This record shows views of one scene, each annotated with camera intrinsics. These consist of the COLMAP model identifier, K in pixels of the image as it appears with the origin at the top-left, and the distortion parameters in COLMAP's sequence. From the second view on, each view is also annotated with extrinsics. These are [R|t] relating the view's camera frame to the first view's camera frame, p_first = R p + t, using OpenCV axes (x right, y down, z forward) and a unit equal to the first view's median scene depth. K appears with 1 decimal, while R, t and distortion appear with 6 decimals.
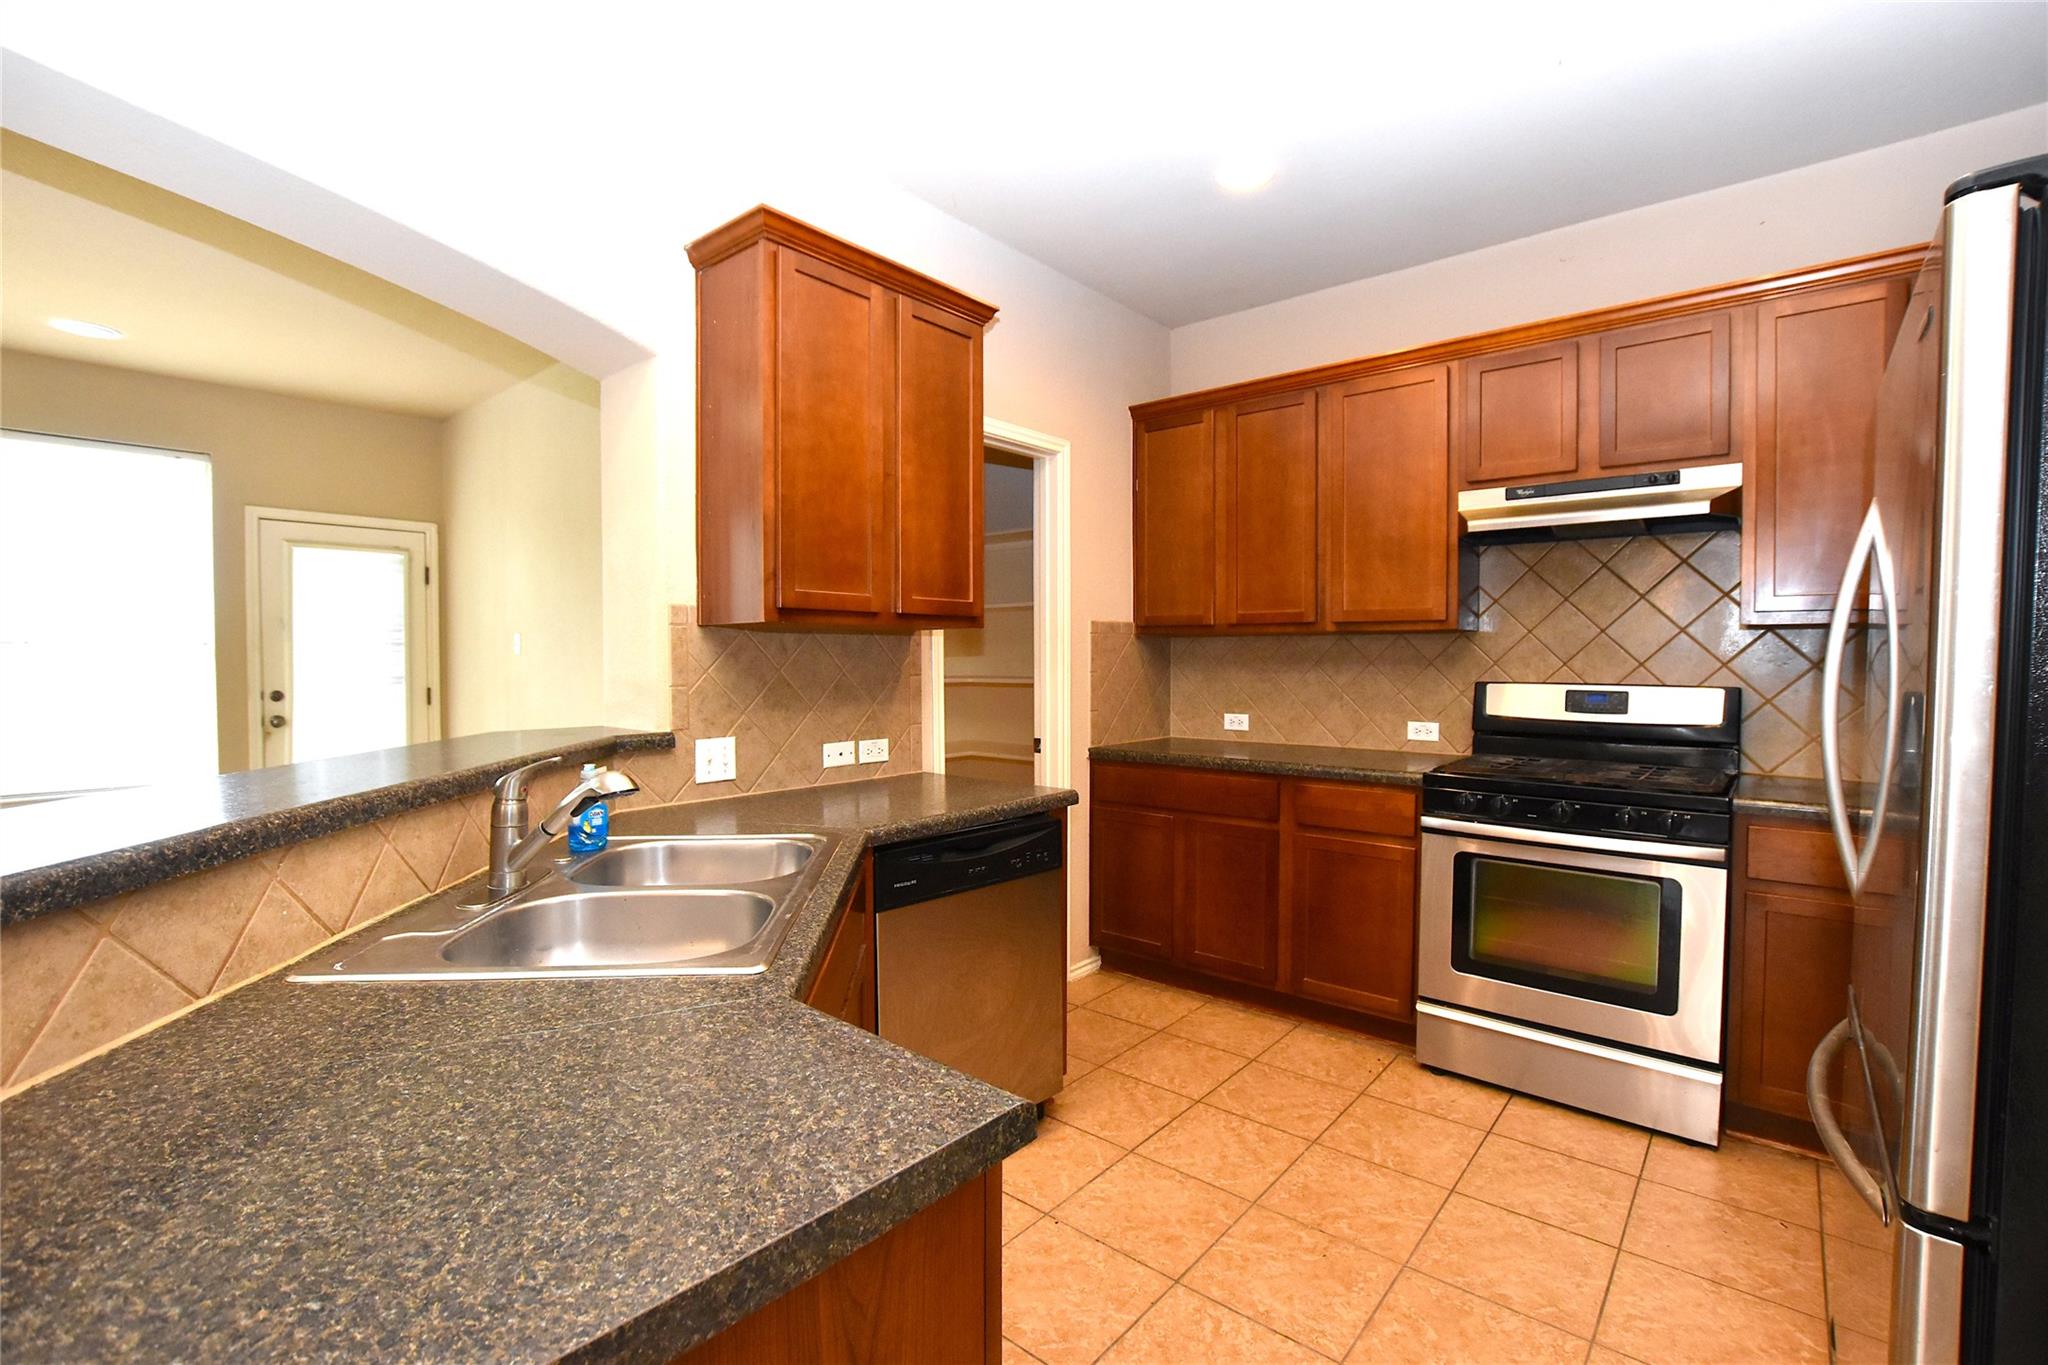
lens RADIAL K [[904.8, 0, 1019.6], [0, 904.8, 674.0], [0, 0, 1]] dist [-0.028410, 0.001828]
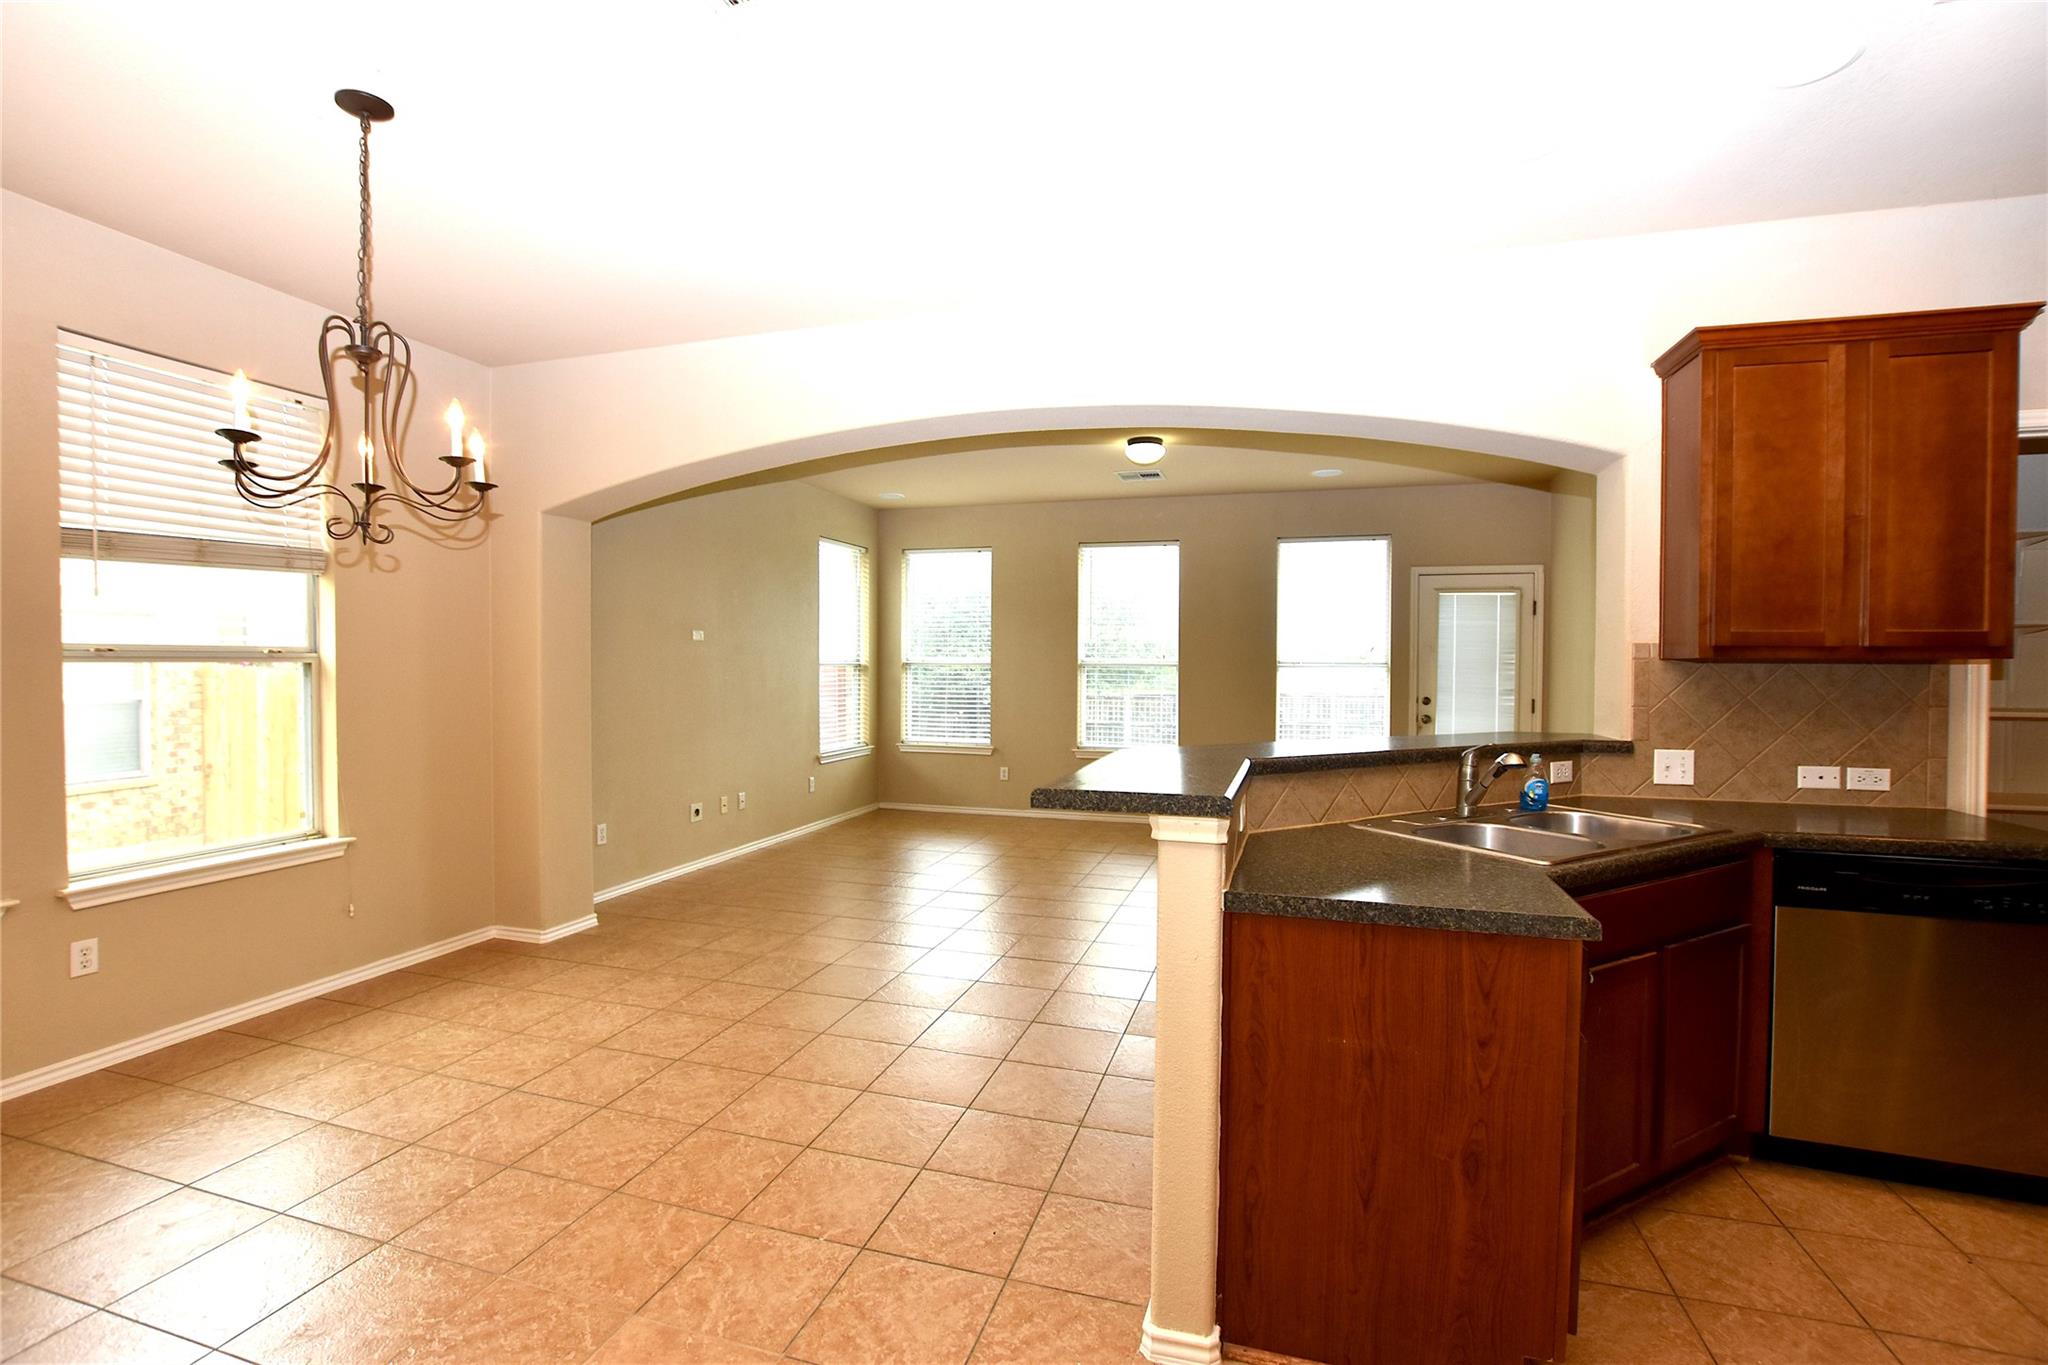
lens RADIAL K [[904.8, 0, 1027.4], [0, 904.8, 679.0], [0, 0, 1]] dist [-0.028410, 0.001828]
pose [[0.406693, 0.018922, -0.913369, 0.353257], [-0.025159, 0.999638, 0.009506, -0.012962], [0.913218, 0.019113, 0.407022, -0.264938]]
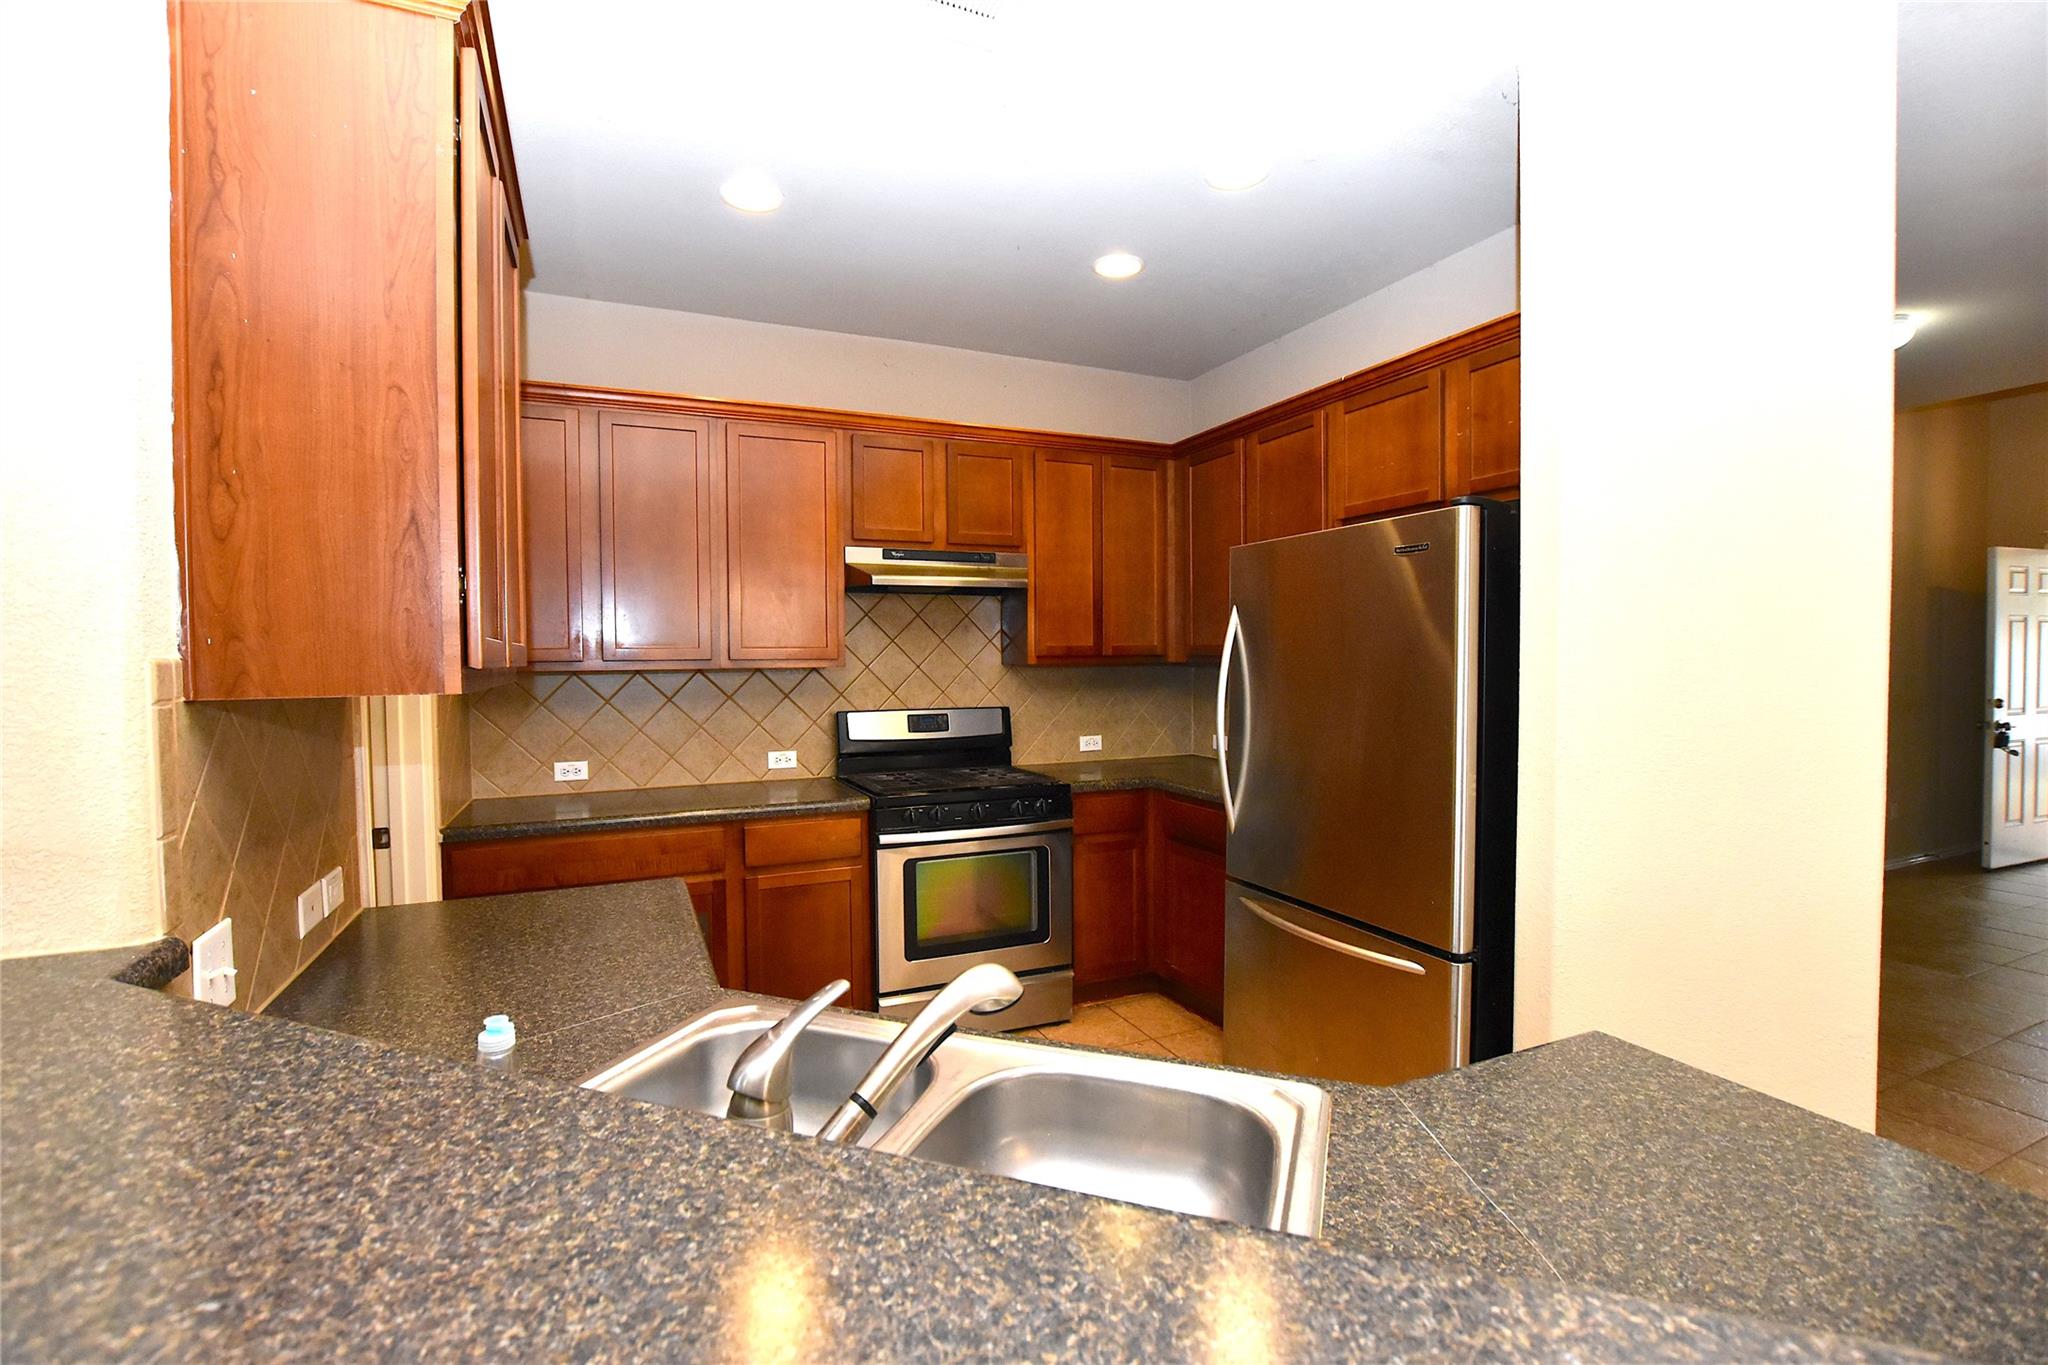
lens RADIAL K [[904.8, 0, 1028.7], [0, 904.8, 683.1], [0, 0, 1]] dist [-0.028410, 0.001828]
pose [[0.425770, -0.030517, 0.904316, -0.484797], [0.028279, 0.999392, 0.020411, -0.050336], [-0.904389, 0.016883, 0.426374, 0.330331]]
